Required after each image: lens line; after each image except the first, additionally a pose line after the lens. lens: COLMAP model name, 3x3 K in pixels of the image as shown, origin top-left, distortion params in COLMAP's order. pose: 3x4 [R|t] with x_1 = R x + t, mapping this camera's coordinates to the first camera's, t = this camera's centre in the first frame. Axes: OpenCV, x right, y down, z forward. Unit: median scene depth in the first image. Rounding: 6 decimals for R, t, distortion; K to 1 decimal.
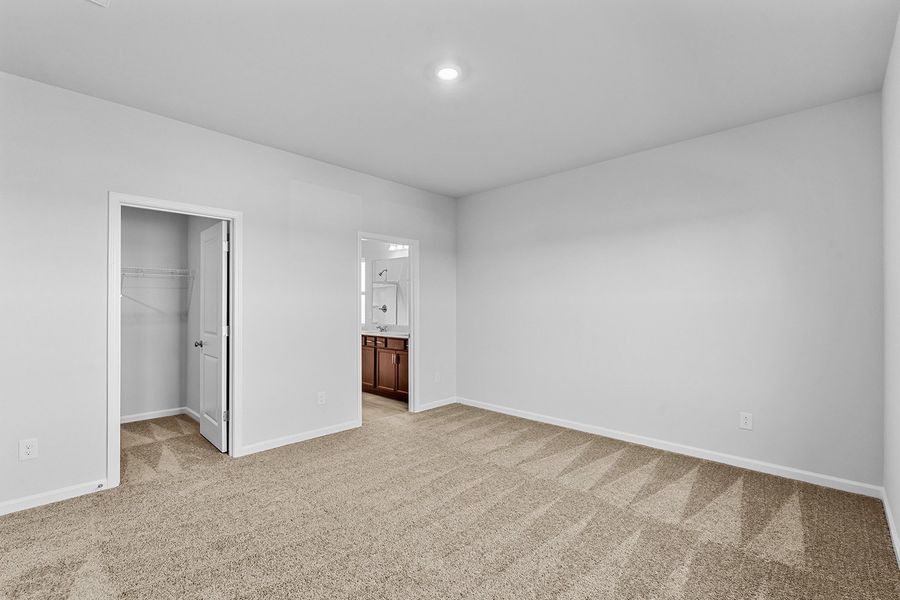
lens RADIAL K [[401.2, 0, 449.0], [0, 401.2, 302.4], [0, 0, 1]] dist [-0.005241, -0.000180]
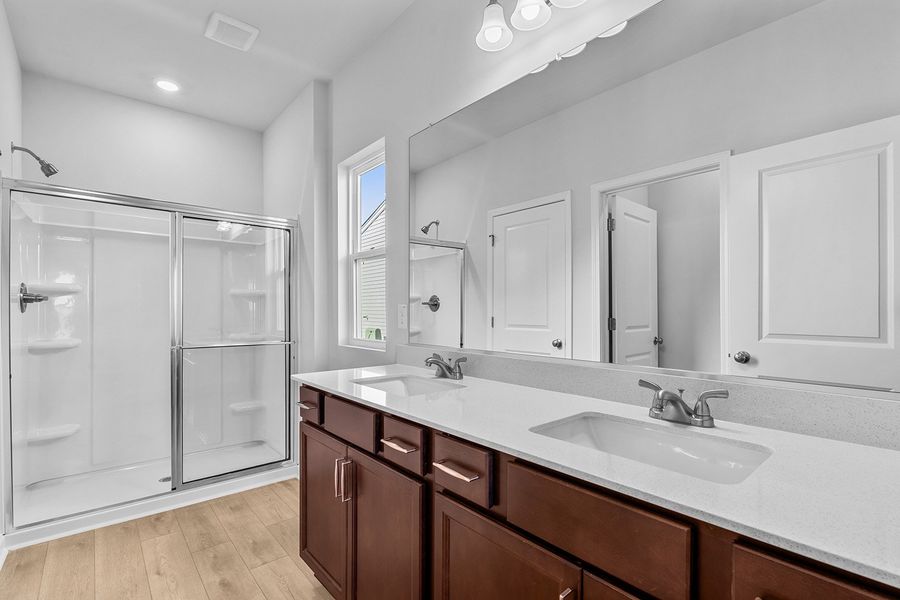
lens RADIAL K [[401.2, 0, 449.0], [0, 401.2, 302.4], [0, 0, 1]] dist [-0.005241, -0.000180]
pose [[0.996034, -0.008991, -0.088520, -0.145250], [0.008387, 0.999939, -0.007193, 0.025433], [0.088579, 0.006422, 0.996048, 0.757659]]
